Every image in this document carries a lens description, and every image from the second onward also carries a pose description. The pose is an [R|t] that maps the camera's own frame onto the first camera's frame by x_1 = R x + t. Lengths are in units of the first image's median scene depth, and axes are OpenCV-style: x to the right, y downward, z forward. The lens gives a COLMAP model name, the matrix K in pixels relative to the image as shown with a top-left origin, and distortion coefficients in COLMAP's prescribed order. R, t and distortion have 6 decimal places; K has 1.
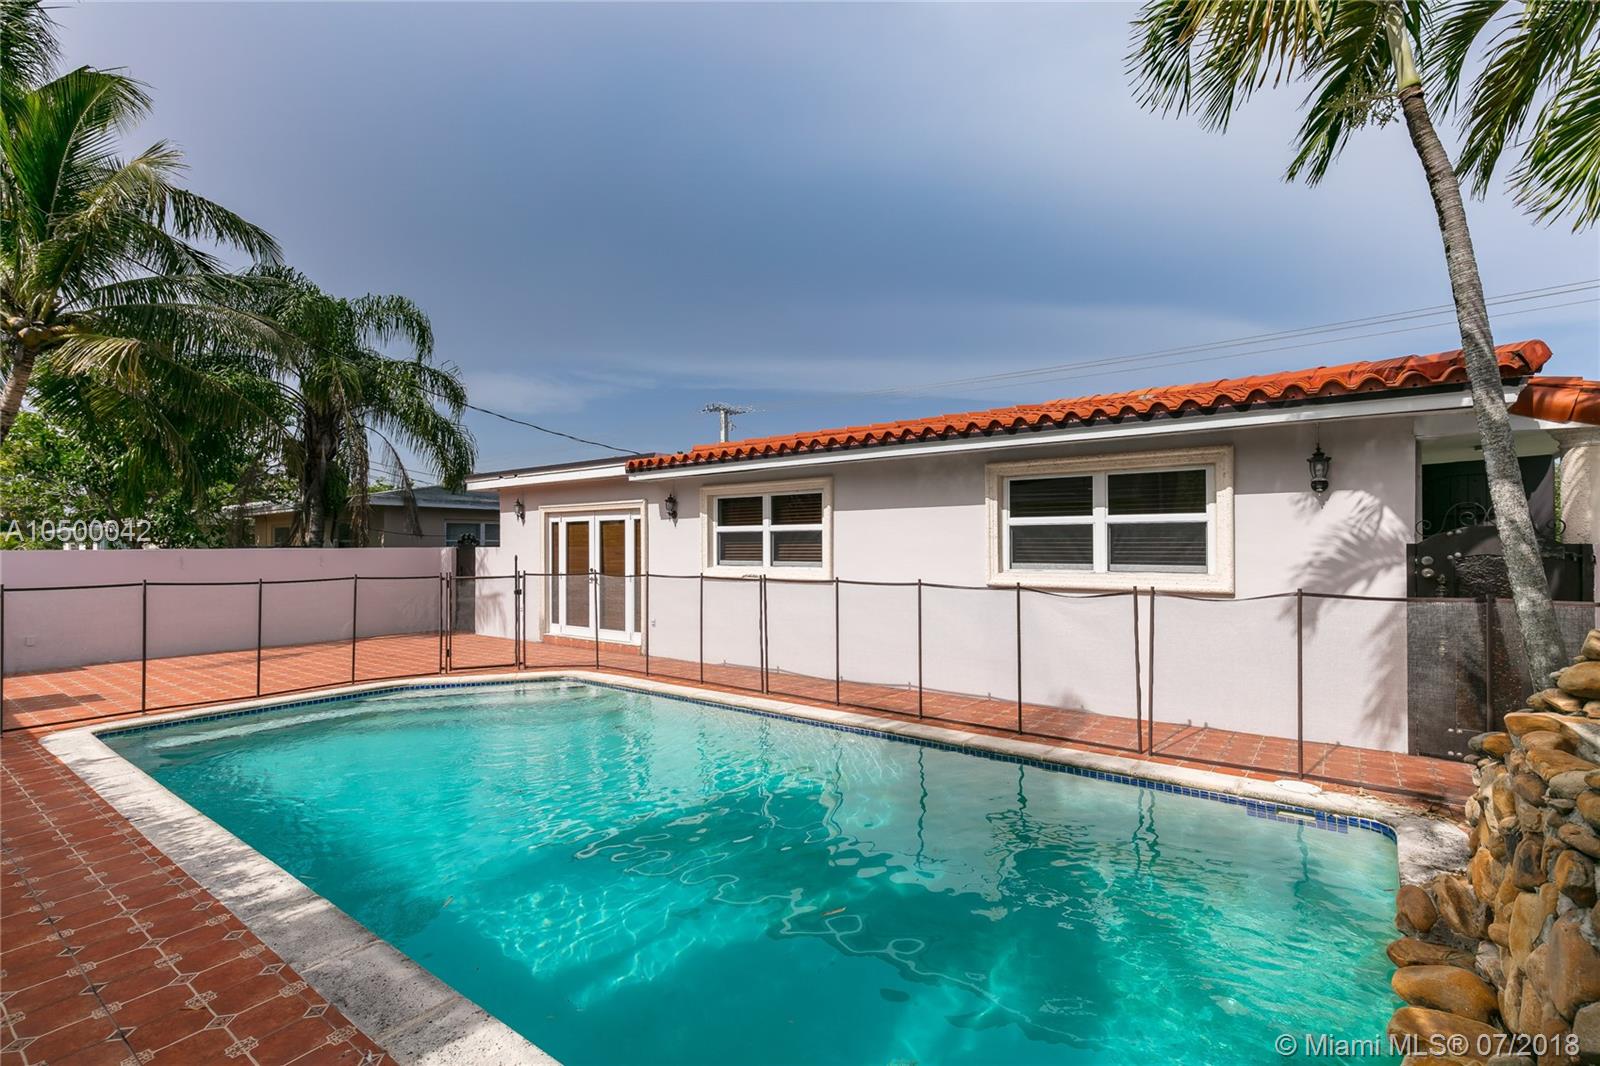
lens RADIAL K [[723.2, 0, 807.5], [0, 723.2, 541.0], [0, 0, 1]] dist [0.006726, 0.001550]
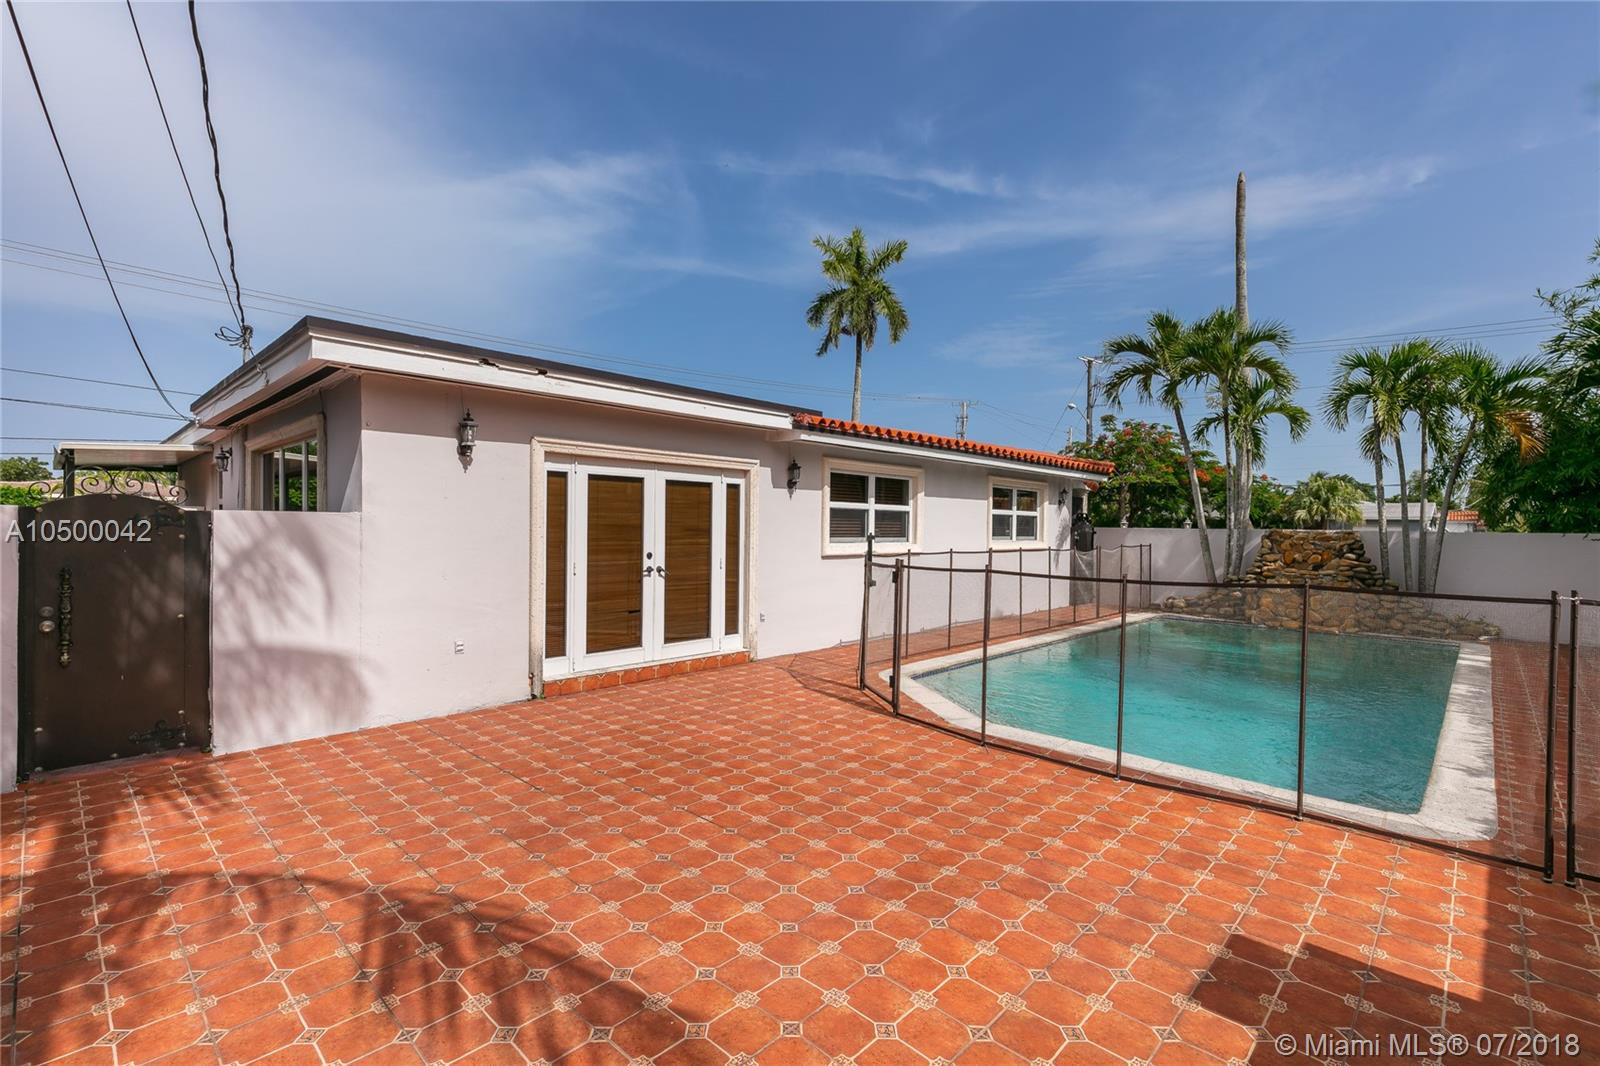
lens RADIAL K [[723.2, 0, 801.4], [0, 723.2, 538.0], [0, 0, 1]] dist [0.006726, 0.001550]
pose [[0.115431, -0.010662, 0.993258, -1.089280], [-0.020316, 0.999708, 0.013092, 0.016344], [-0.993108, -0.021690, 0.115181, 0.946080]]
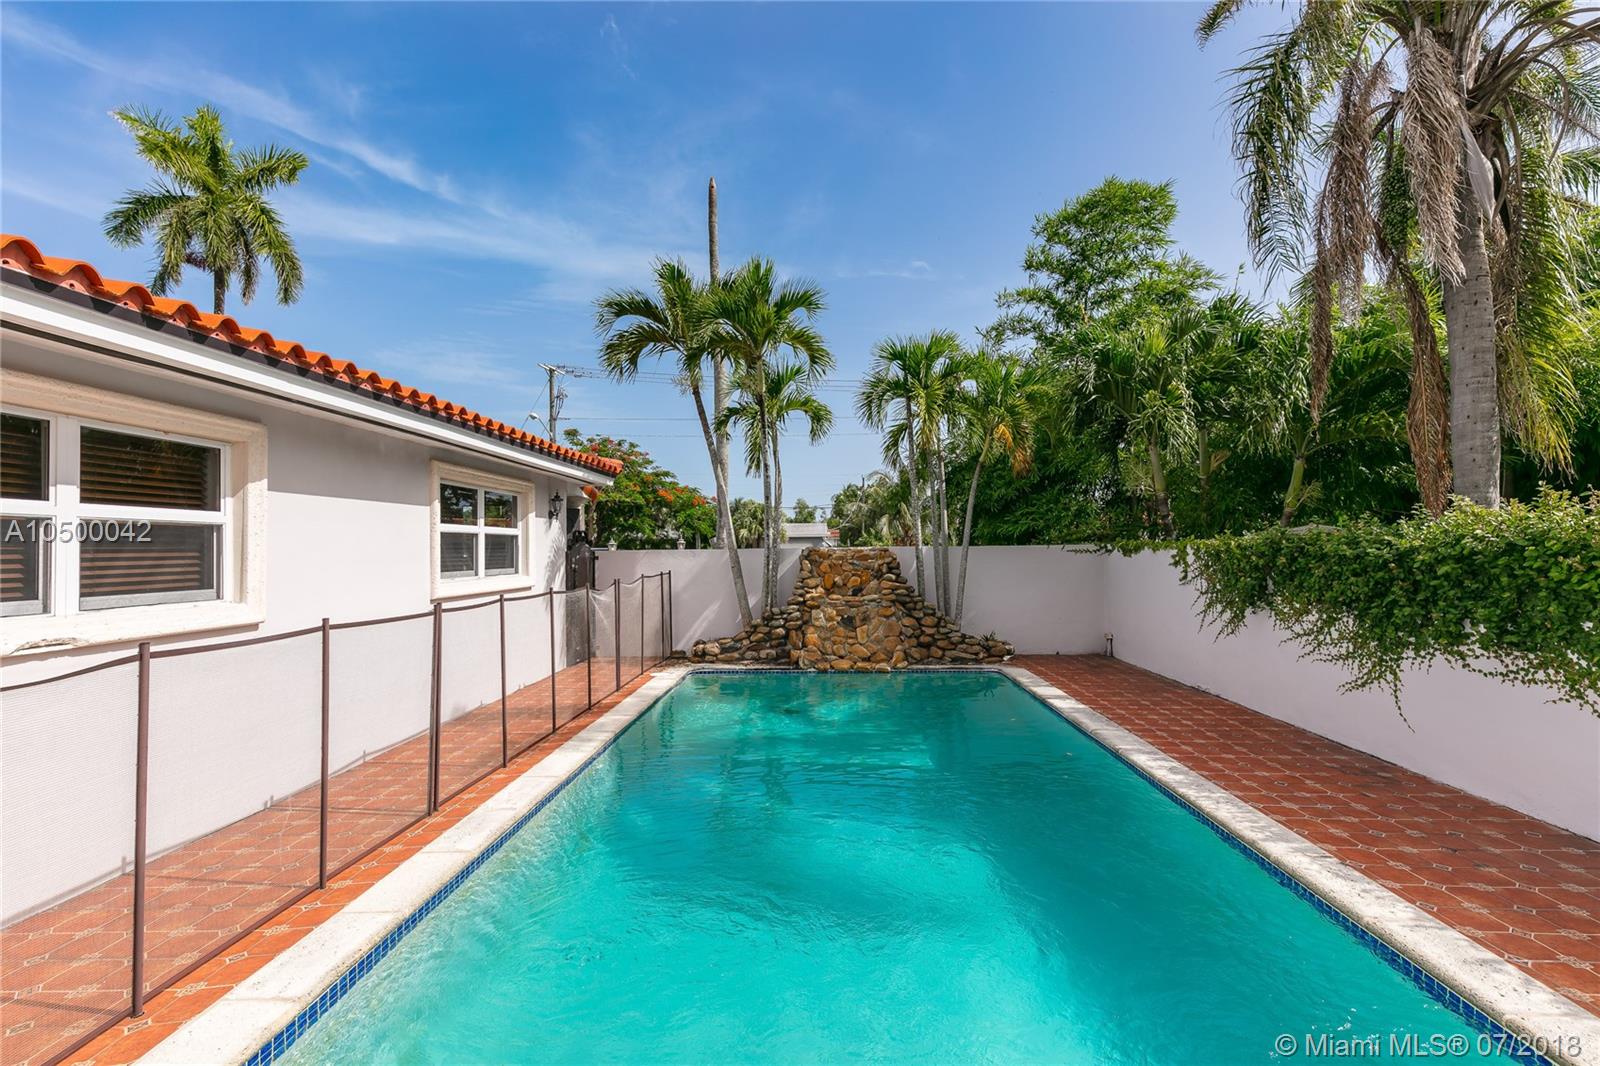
lens RADIAL K [[723.2, 0, 796.8], [0, 723.2, 526.2], [0, 0, 1]] dist [0.006726, 0.001550]
pose [[-0.562218, 0.037784, 0.826126, -0.561040], [0.011785, 0.999220, -0.037681, 0.009318], [-0.826905, -0.011449, -0.562225, 0.869009]]
